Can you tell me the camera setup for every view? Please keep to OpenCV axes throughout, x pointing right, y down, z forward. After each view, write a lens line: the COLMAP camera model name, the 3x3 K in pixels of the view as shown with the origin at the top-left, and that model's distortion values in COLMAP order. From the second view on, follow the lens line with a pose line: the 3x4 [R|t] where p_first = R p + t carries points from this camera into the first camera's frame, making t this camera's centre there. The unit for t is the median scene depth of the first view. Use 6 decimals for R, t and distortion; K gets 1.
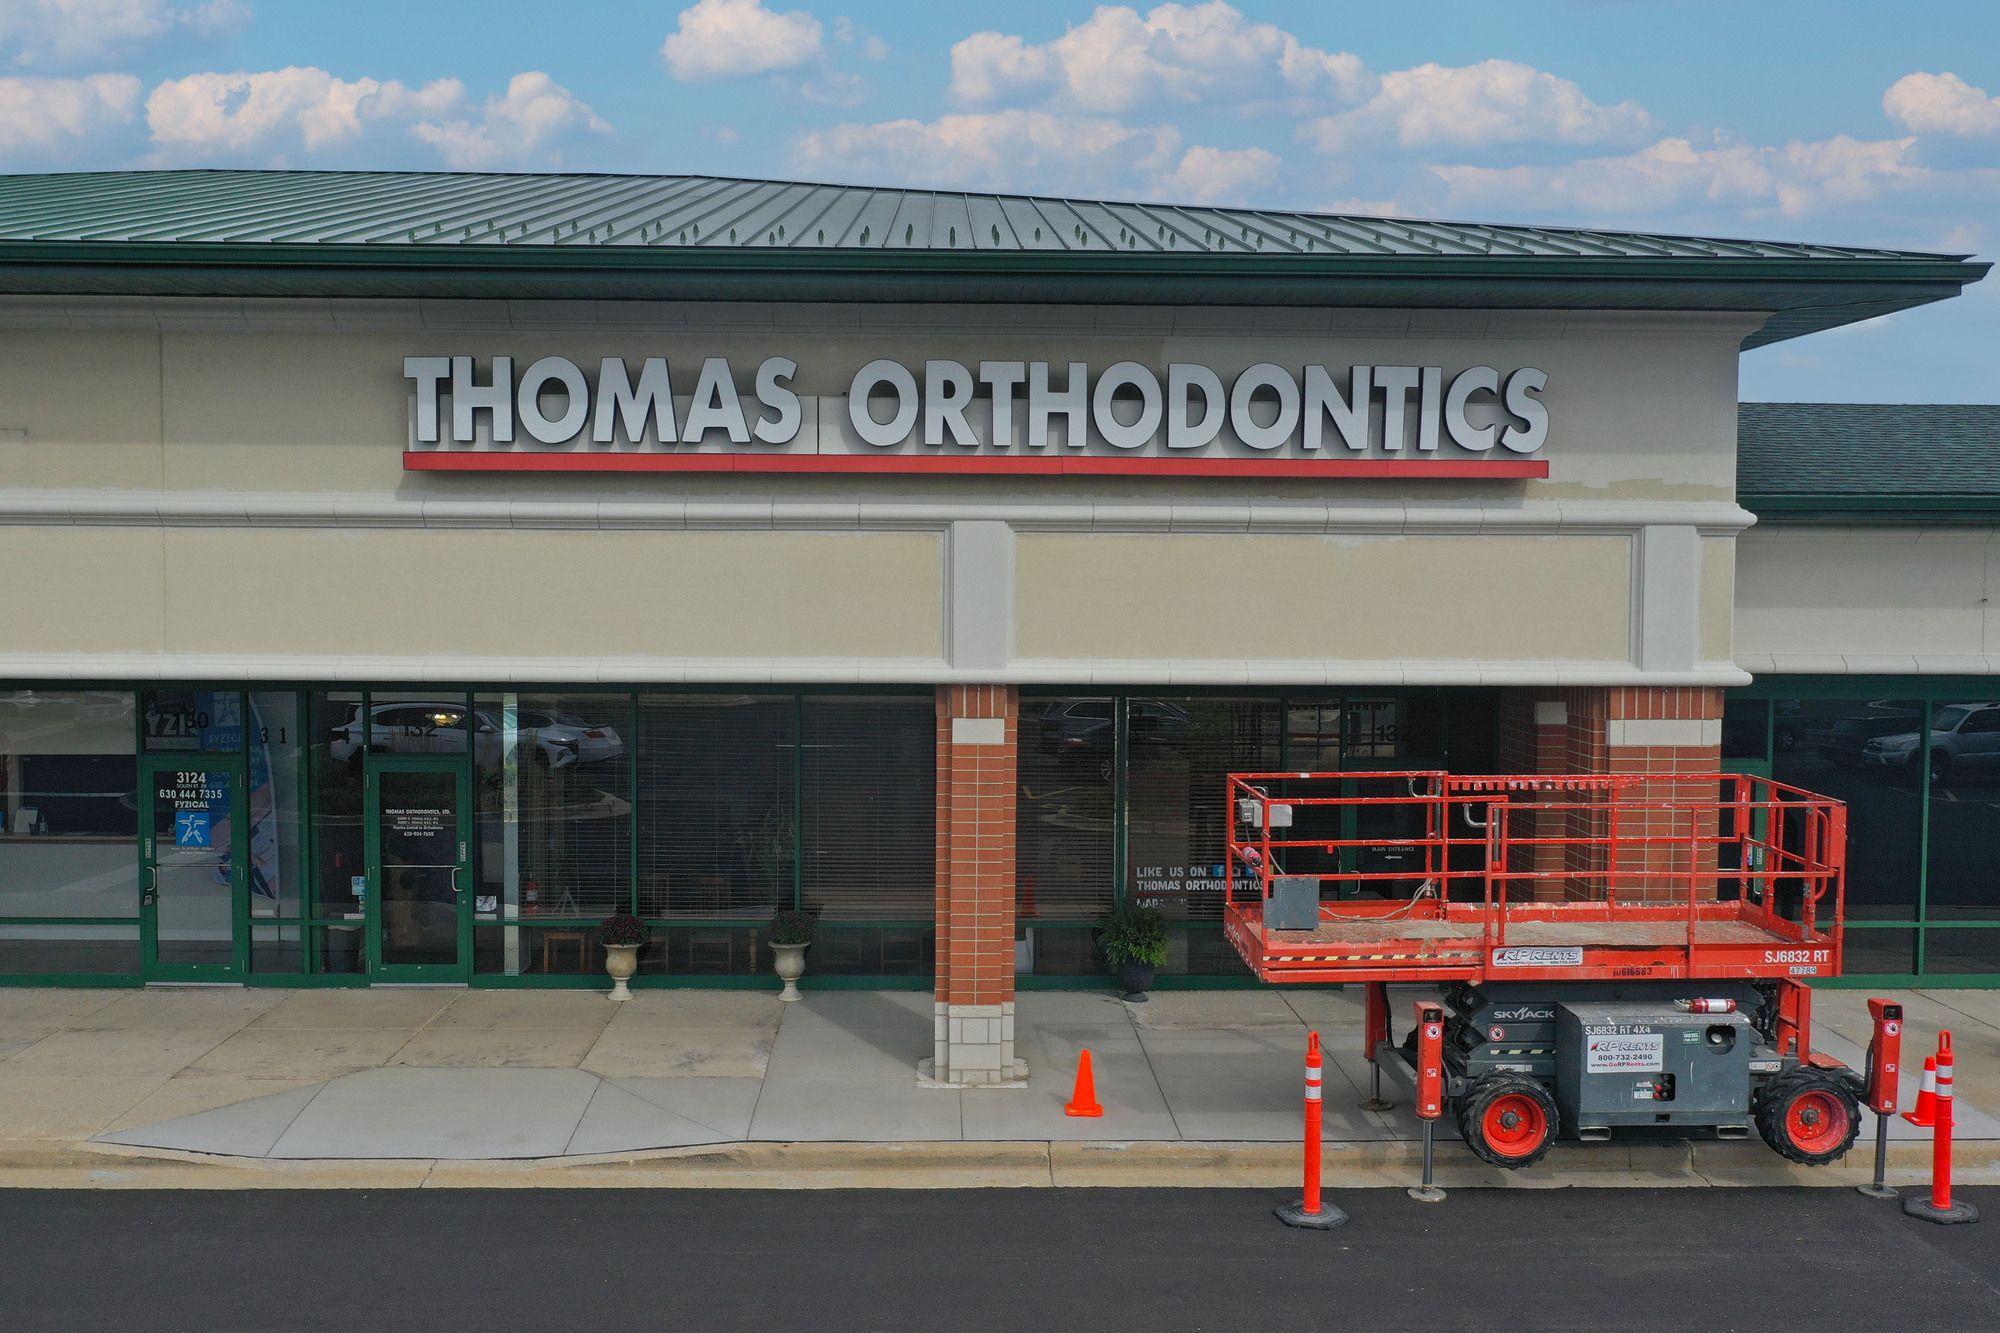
lens RADIAL K [[1760.2, 0, 1000.0], [0, 1760.2, 666.5], [0, 0, 1]] dist [-0.004973, -0.007917]
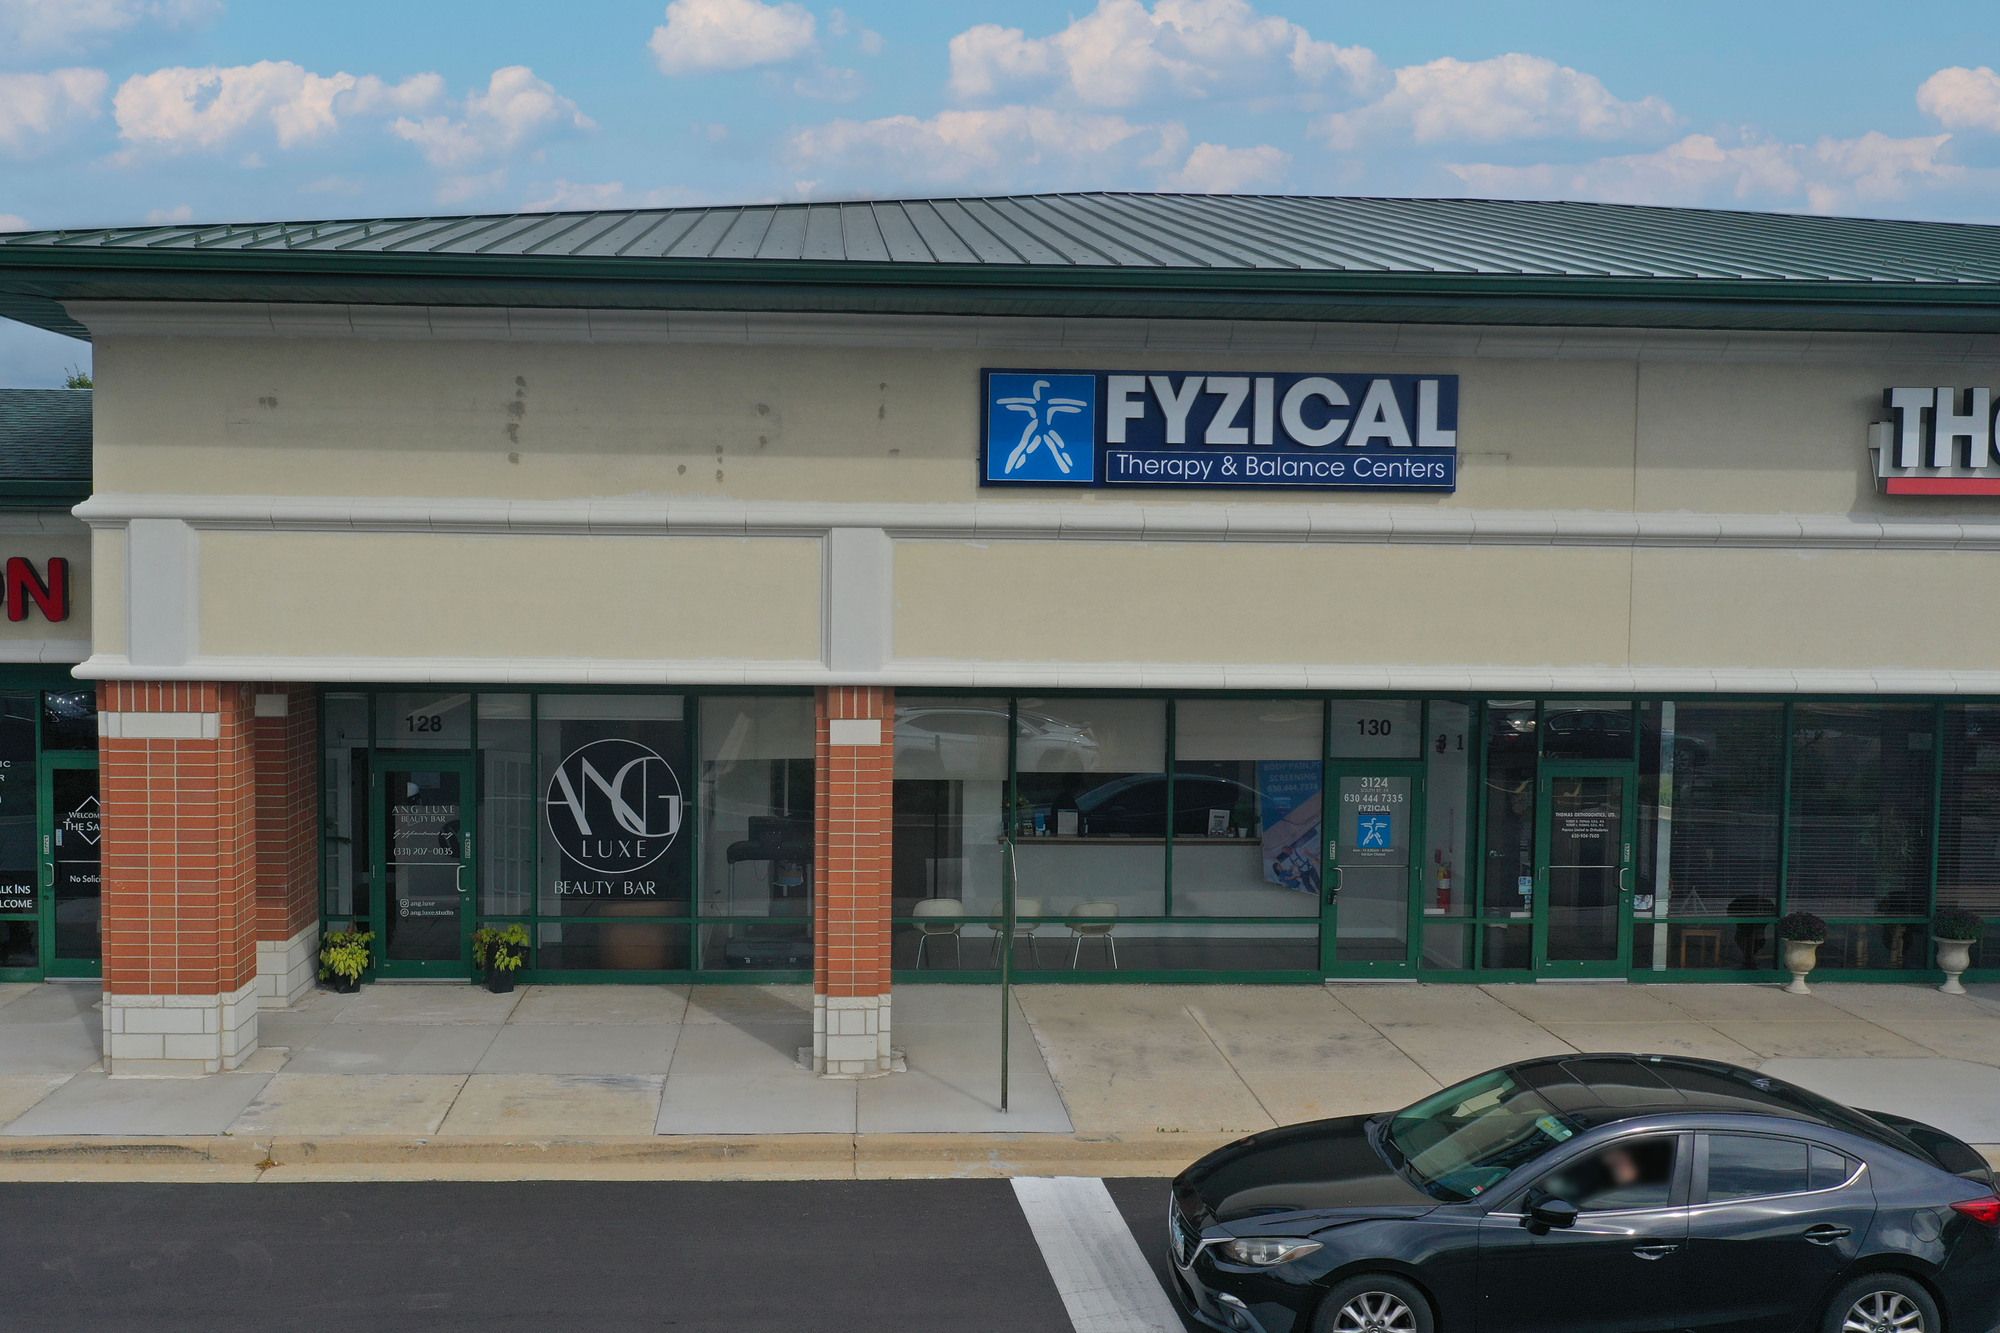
lens RADIAL K [[1720.8, 0, 759.8], [0, 1720.8, 672.5], [0, 0, 1]] dist [0.008473, 0.006394]
pose [[0.999493, 0.002004, 0.031763, -0.535124], [-0.002111, 0.999992, 0.003321, -0.003234], [-0.031756, -0.003387, 0.999490, -0.009884]]
